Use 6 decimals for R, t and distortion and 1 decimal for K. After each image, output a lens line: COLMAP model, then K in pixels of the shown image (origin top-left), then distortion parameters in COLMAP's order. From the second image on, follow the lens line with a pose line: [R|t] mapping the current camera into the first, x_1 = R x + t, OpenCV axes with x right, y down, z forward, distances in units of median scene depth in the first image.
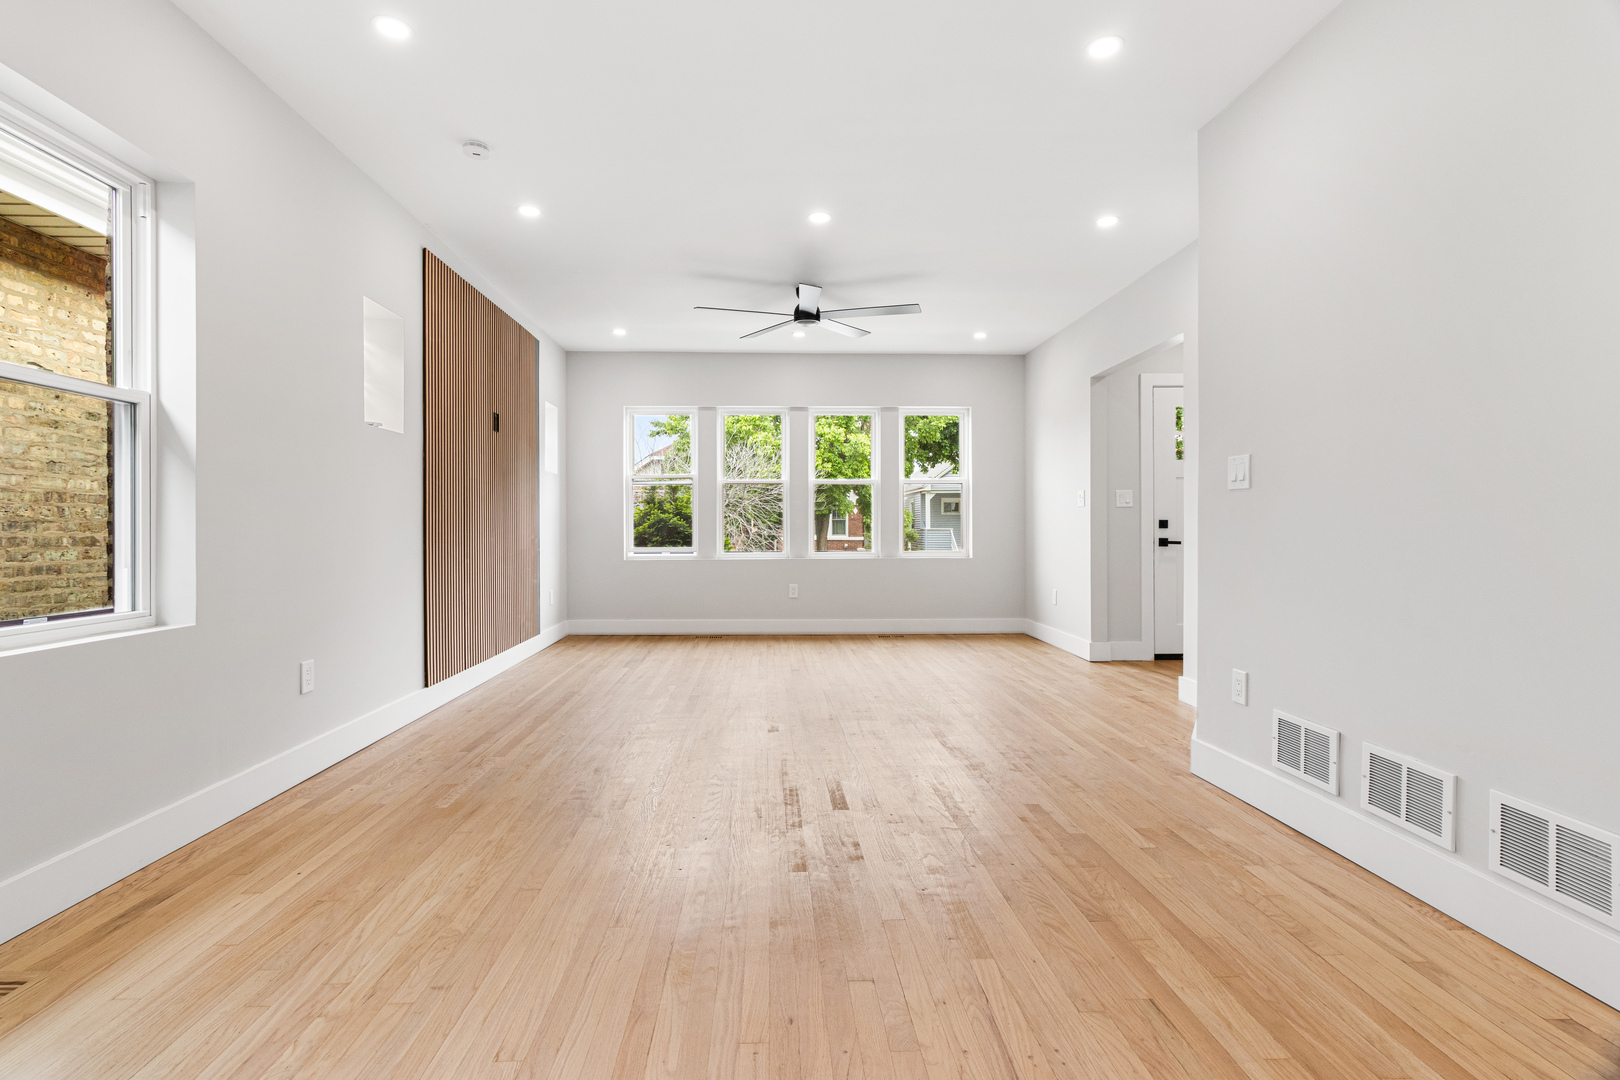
lens RADIAL K [[769.3, 0, 803.9], [0, 769.3, 538.0], [0, 0, 1]] dist [0.001722, 0.001497]
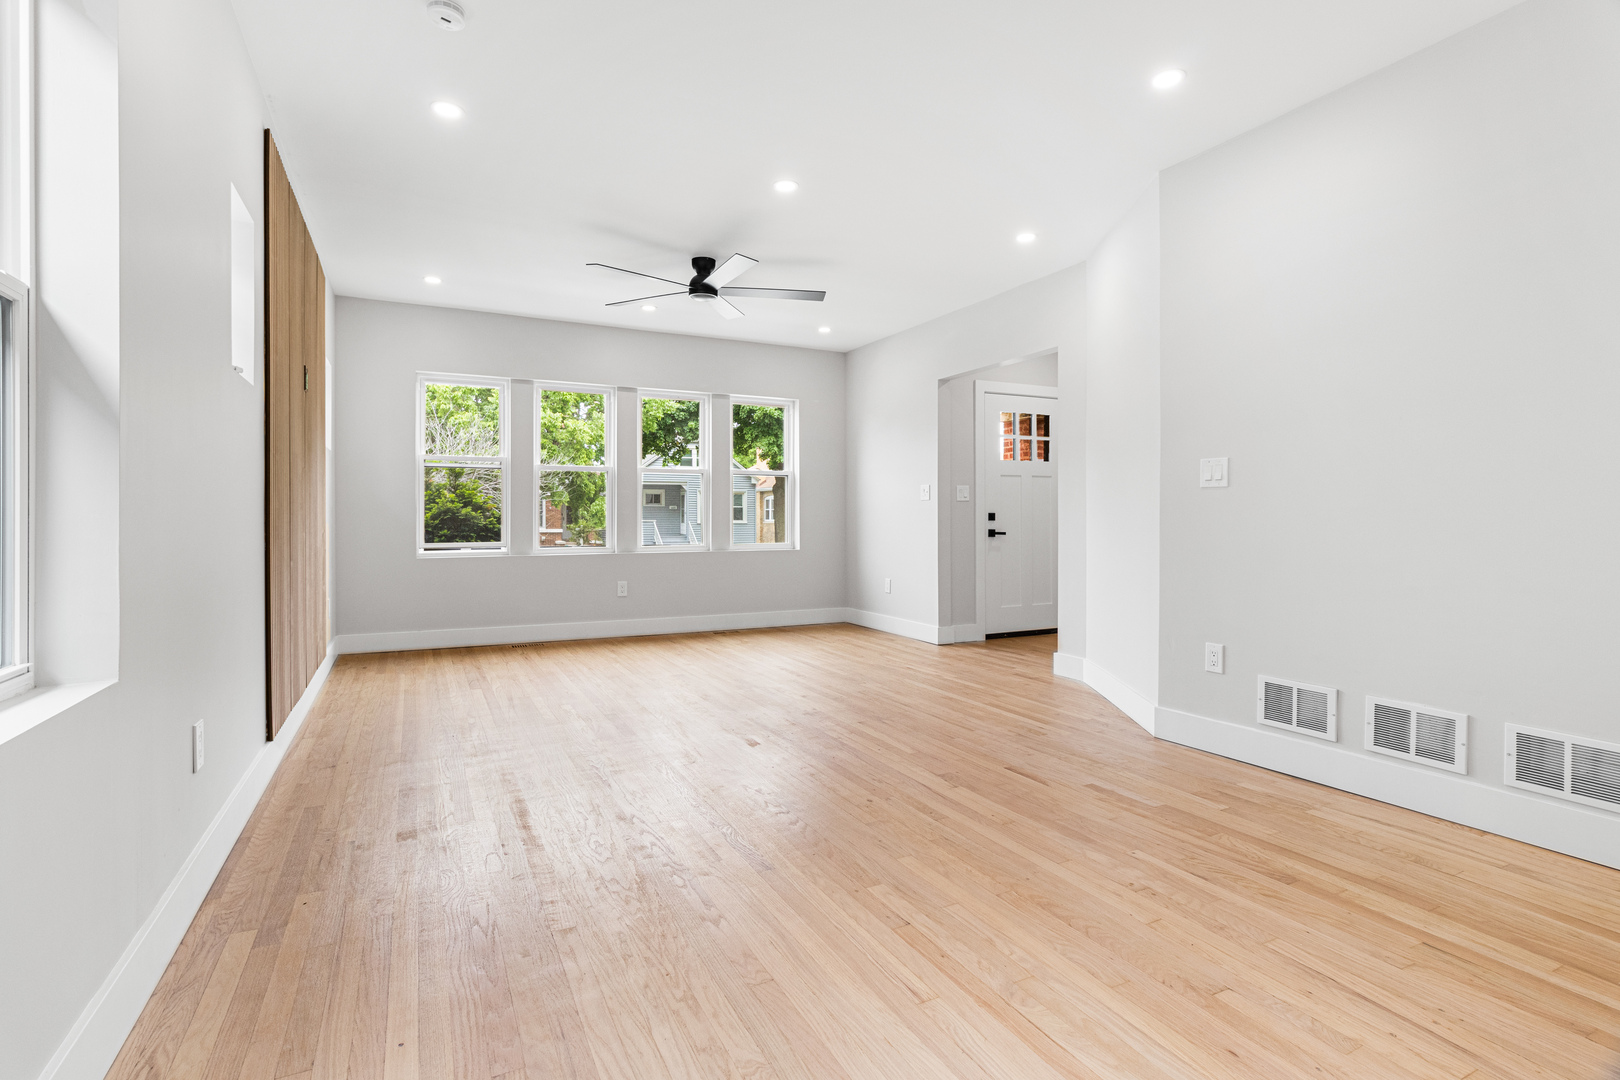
lens RADIAL K [[769.3, 0, 810.2], [0, 769.3, 529.4], [0, 0, 1]] dist [0.001722, 0.001497]
pose [[0.911460, -0.003521, 0.411373, -0.236203], [0.003858, 0.999993, 0.000013, -0.001366], [-0.411370, 0.001576, 0.911467, 0.099479]]
